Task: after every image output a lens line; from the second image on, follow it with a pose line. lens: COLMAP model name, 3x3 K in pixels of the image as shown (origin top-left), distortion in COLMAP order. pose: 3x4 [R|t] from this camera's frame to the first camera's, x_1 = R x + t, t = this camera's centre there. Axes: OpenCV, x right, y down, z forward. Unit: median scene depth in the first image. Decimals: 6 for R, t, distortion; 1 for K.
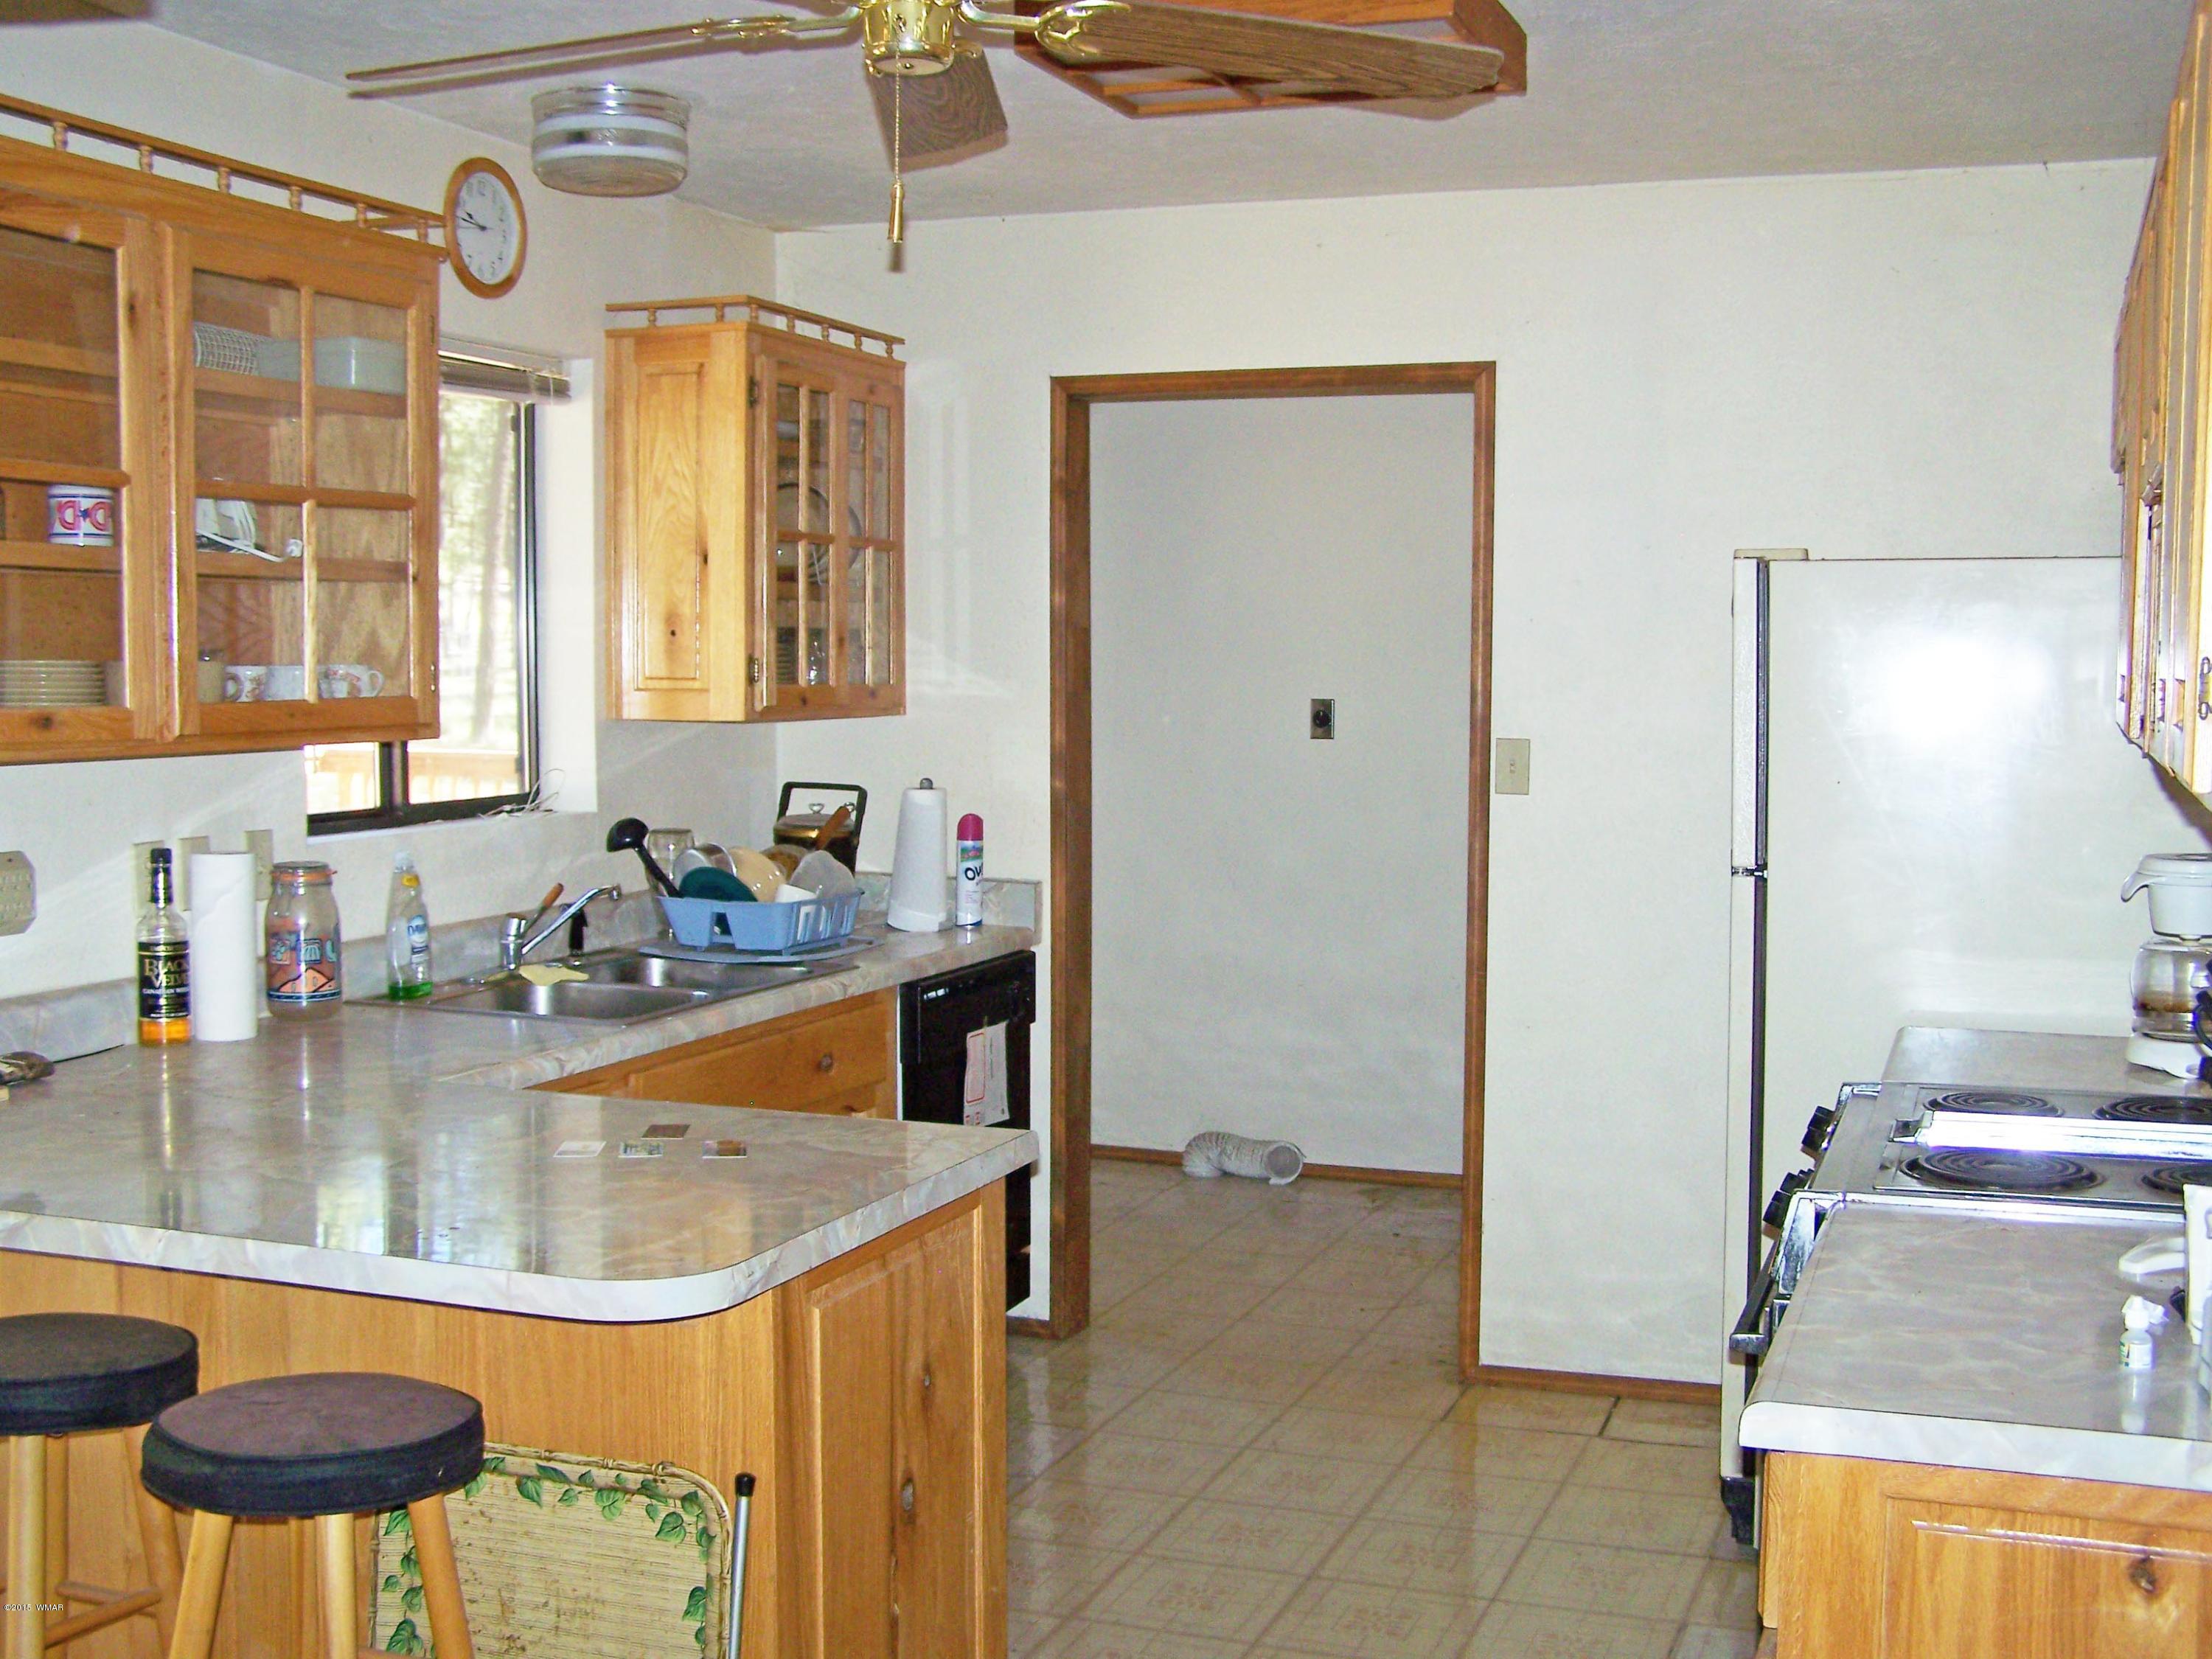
lens RADIAL K [[2515.3, 0, 1106.0], [0, 2515.3, 829.5], [0, 0, 1]] dist [0.010026, 0.006252]
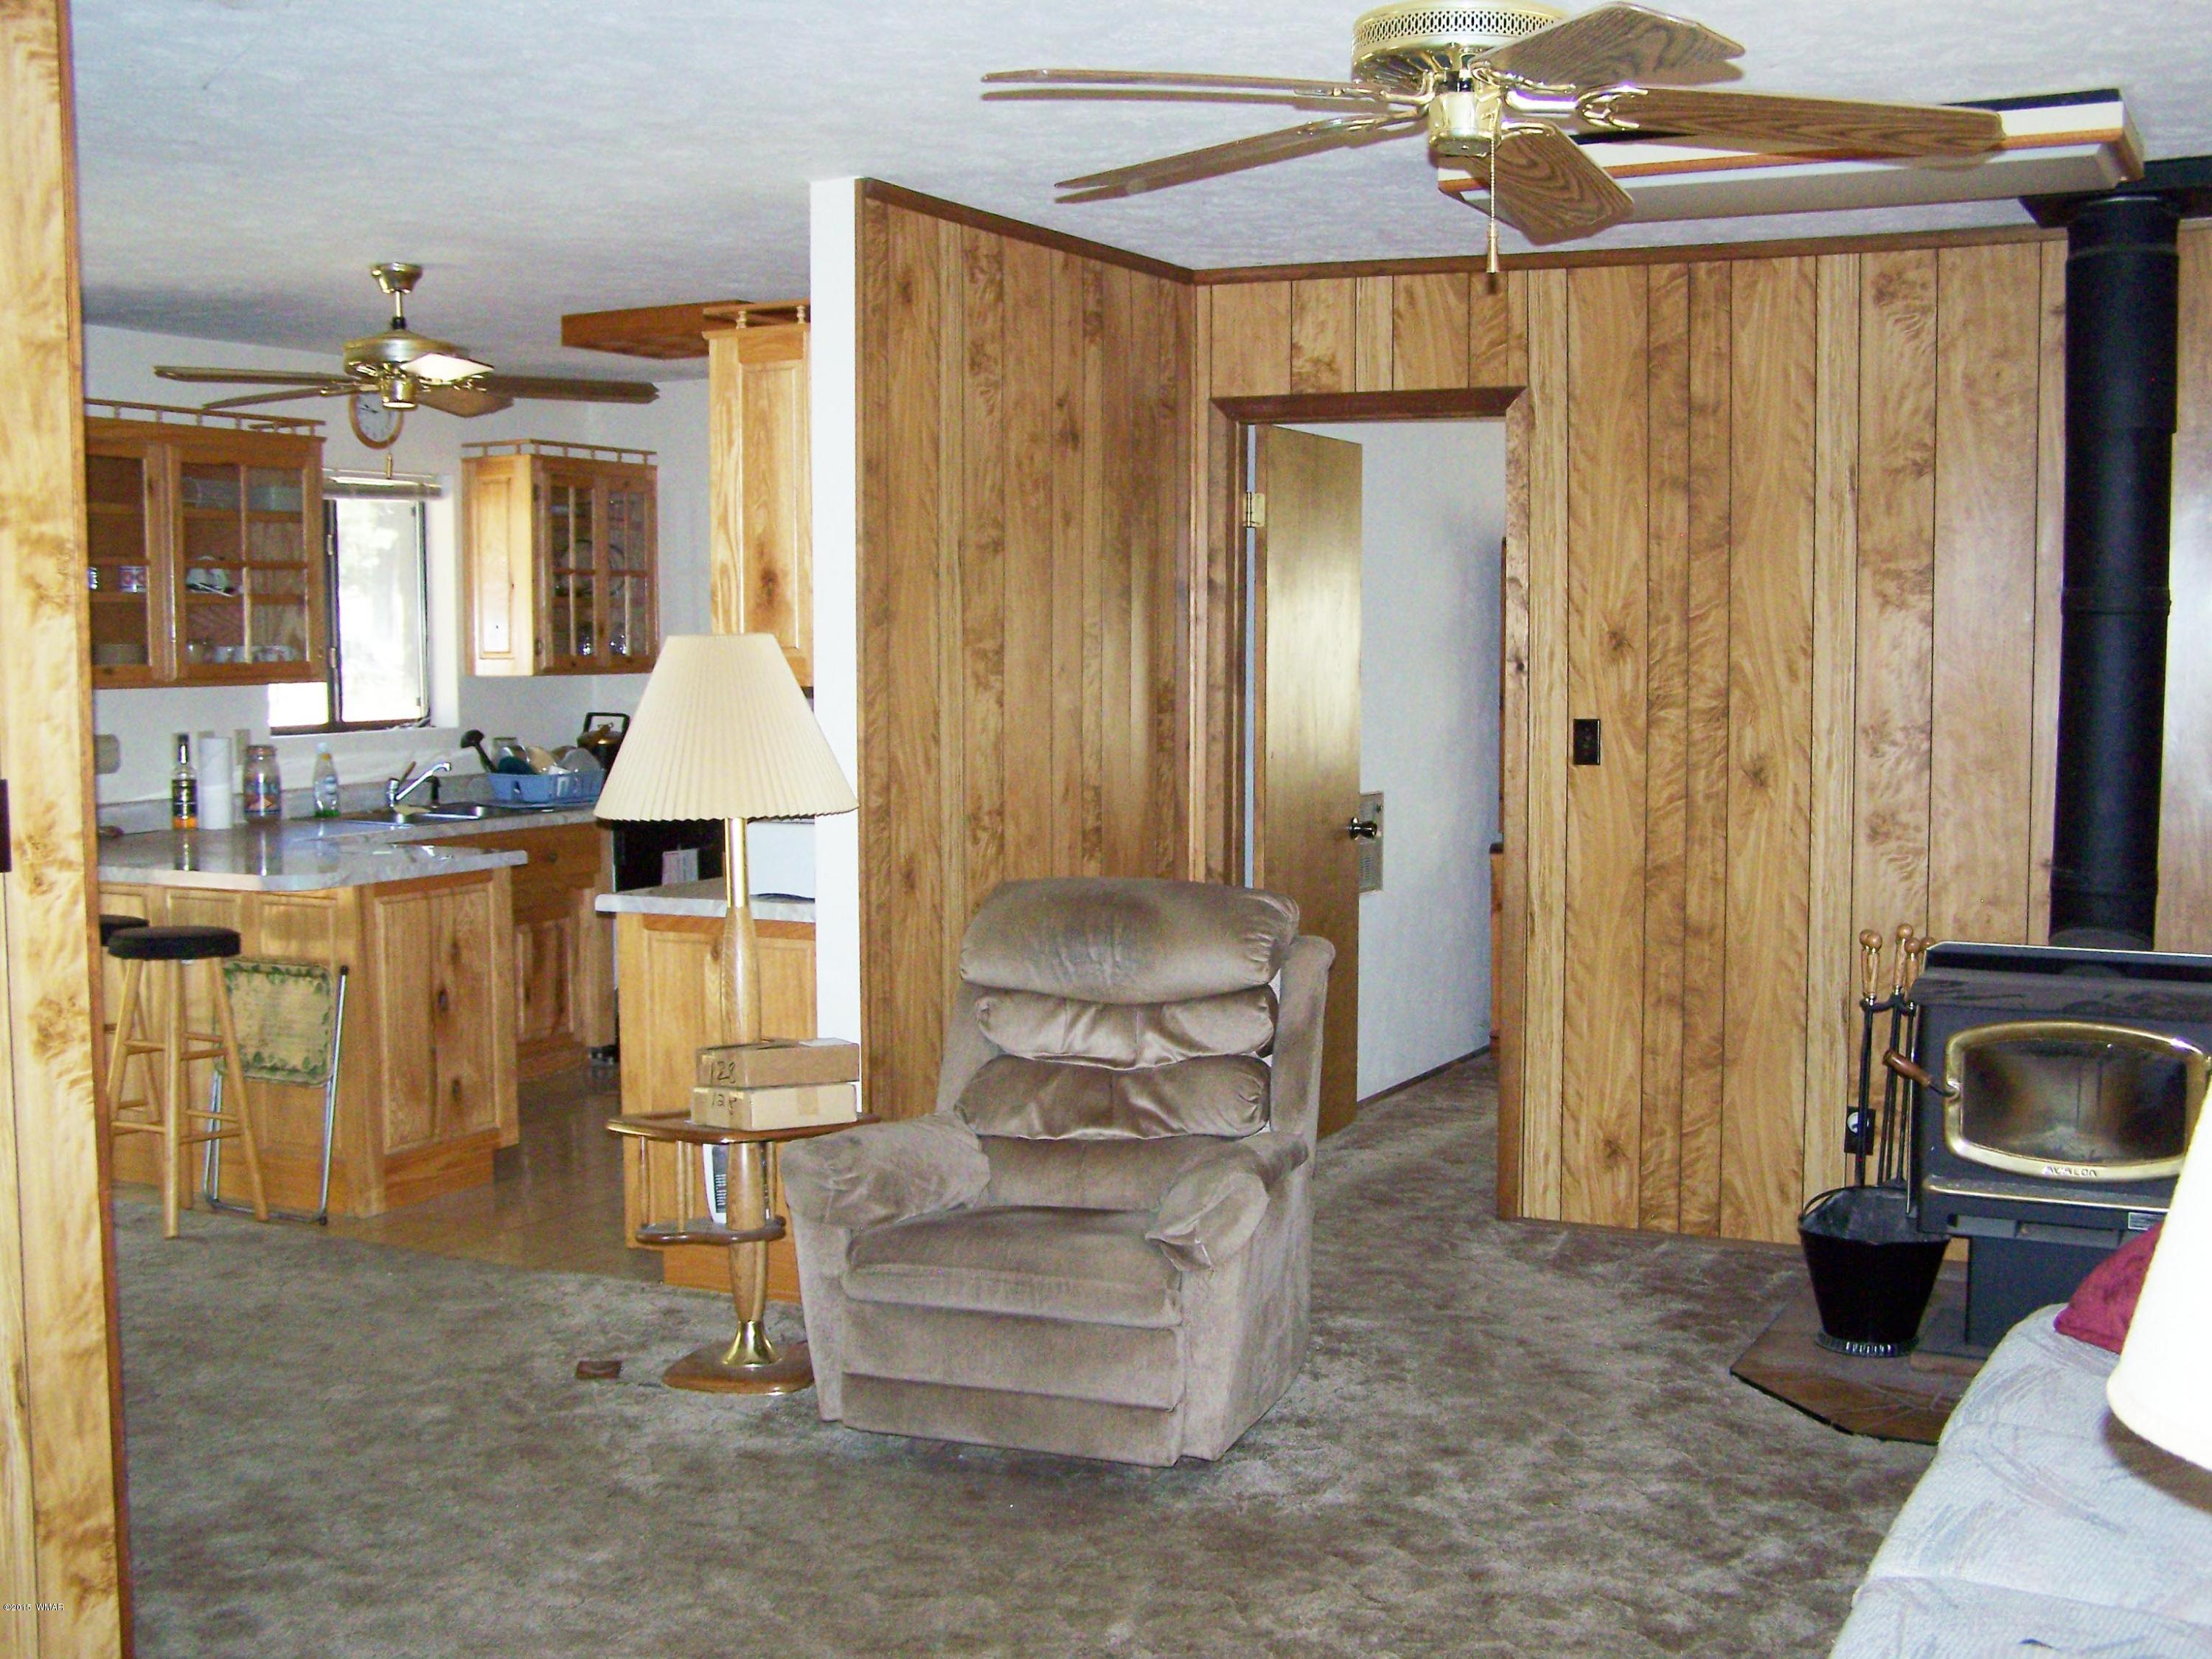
lens RADIAL K [[2500.1, 0, 1106.0], [0, 2500.1, 829.5], [0, 0, 1]] dist [-0.010176, -0.017545]
pose [[0.992905, 0.001430, -0.118905, 0.481806], [-0.000309, 0.999955, 0.009441, 0.050886], [0.118913, -0.009338, 0.992861, -0.734258]]
